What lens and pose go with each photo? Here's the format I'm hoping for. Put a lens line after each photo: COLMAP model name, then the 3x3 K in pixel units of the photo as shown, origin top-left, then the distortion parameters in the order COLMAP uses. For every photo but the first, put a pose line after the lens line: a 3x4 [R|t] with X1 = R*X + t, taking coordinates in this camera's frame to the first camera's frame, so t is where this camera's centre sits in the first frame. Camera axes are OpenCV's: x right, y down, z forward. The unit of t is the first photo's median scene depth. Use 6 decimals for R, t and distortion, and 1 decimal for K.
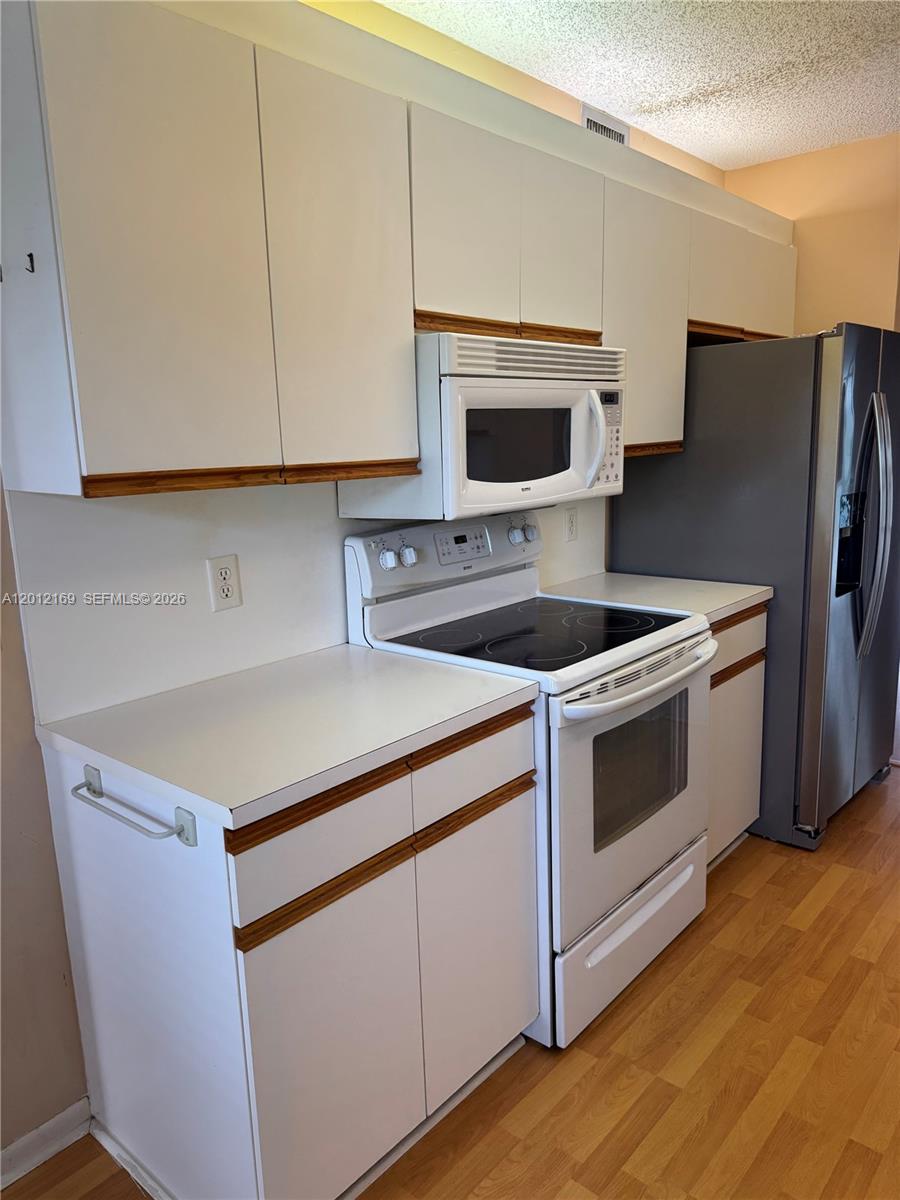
lens RADIAL K [[871.1, 0, 450.0], [0, 871.1, 600.0], [0, 0, 1]] dist [0.049726, -0.004312]
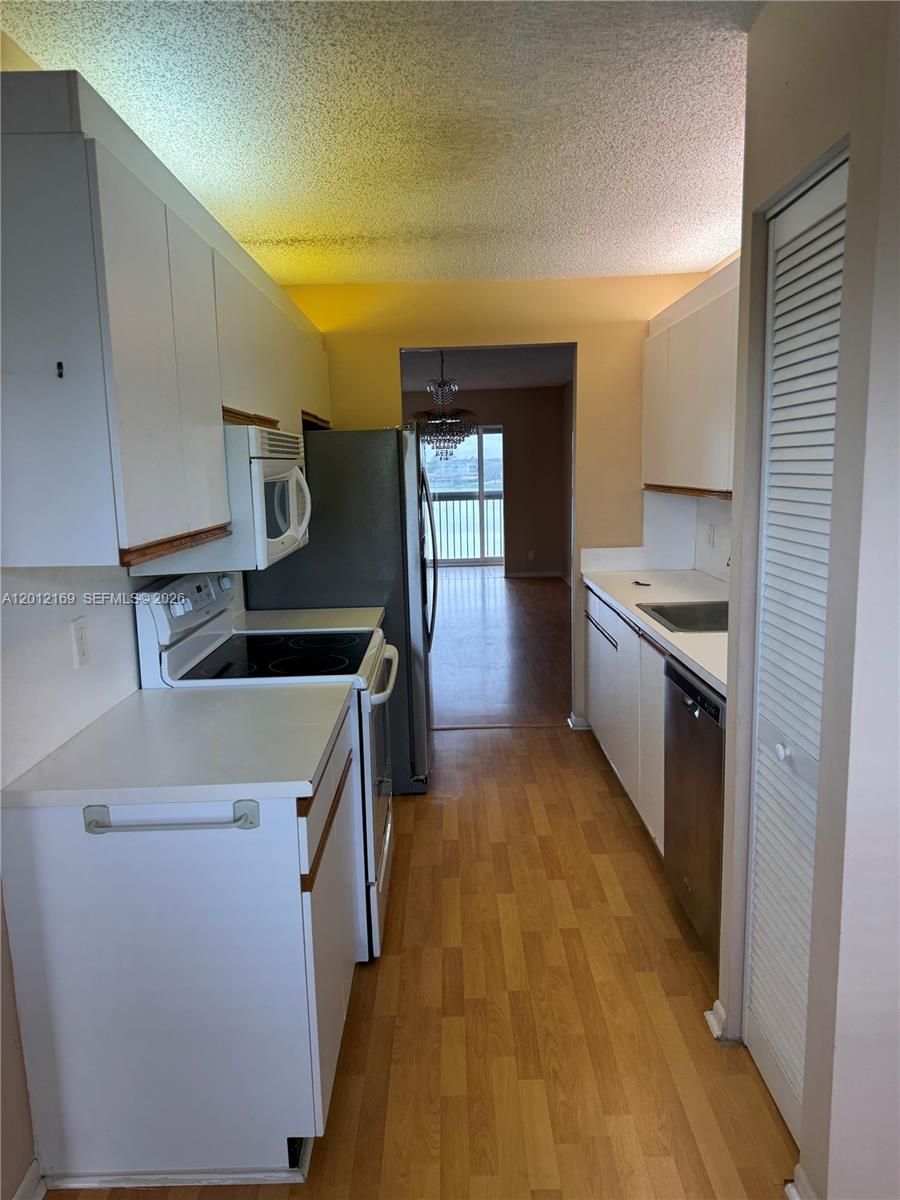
lens RADIAL K [[852.9, 0, 426.9], [0, 852.9, 600.6], [0, 0, 1]] dist [0.103009, -0.002235]
pose [[0.775636, -0.096649, 0.623737, -0.573317], [0.132465, 0.991125, -0.011148, -0.000964], [-0.617124, 0.091270, 0.781555, -0.117996]]
